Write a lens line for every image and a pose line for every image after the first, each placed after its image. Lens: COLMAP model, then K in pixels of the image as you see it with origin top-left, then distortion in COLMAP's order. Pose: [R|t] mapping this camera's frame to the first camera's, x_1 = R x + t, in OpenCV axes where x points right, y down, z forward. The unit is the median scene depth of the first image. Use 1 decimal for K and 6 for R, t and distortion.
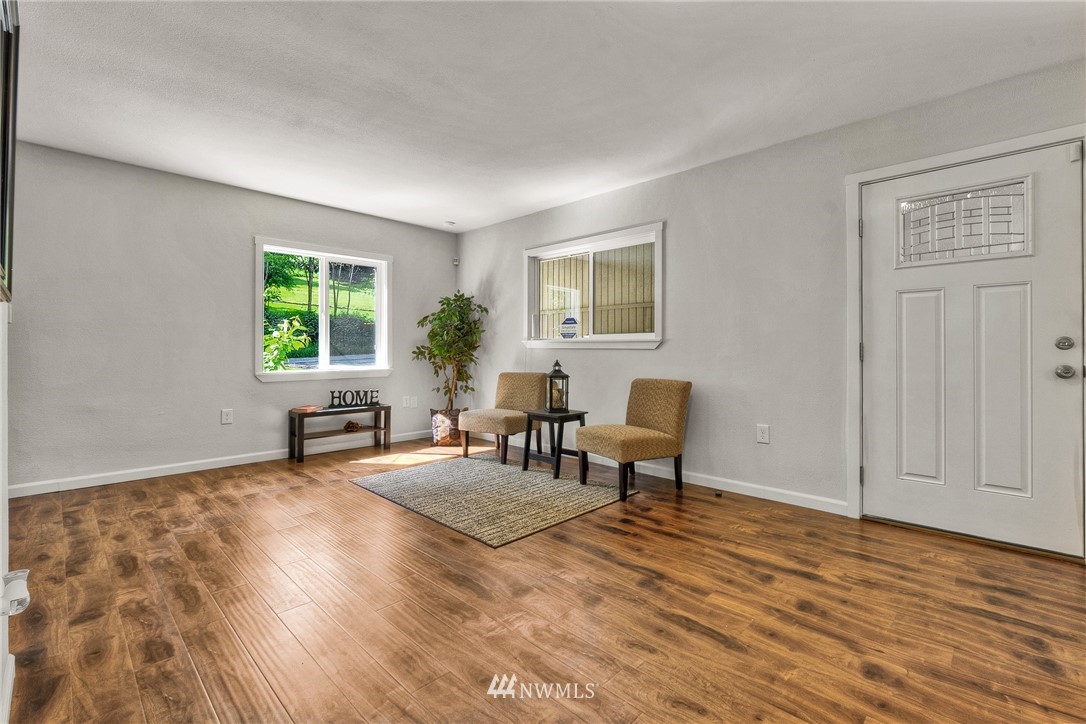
lens RADIAL K [[477.8, 0, 545.0], [0, 477.8, 345.3], [0, 0, 1]] dist [-0.003195, -0.000809]
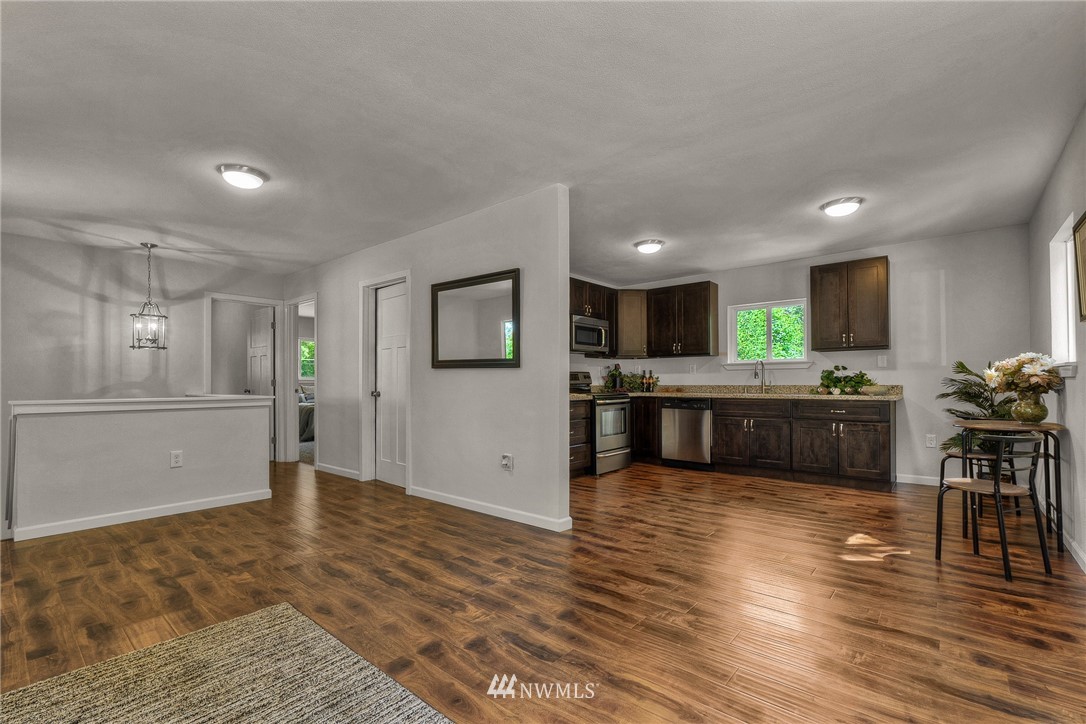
lens RADIAL K [[484.5, 0, 537.3], [0, 484.5, 375.2], [0, 0, 1]] dist [-0.001885, 0.000186]
pose [[-0.998103, -0.002066, -0.061538, -0.367539], [-0.000322, 0.999598, -0.028343, 0.011354], [0.061572, -0.028270, -0.997702, 1.376192]]
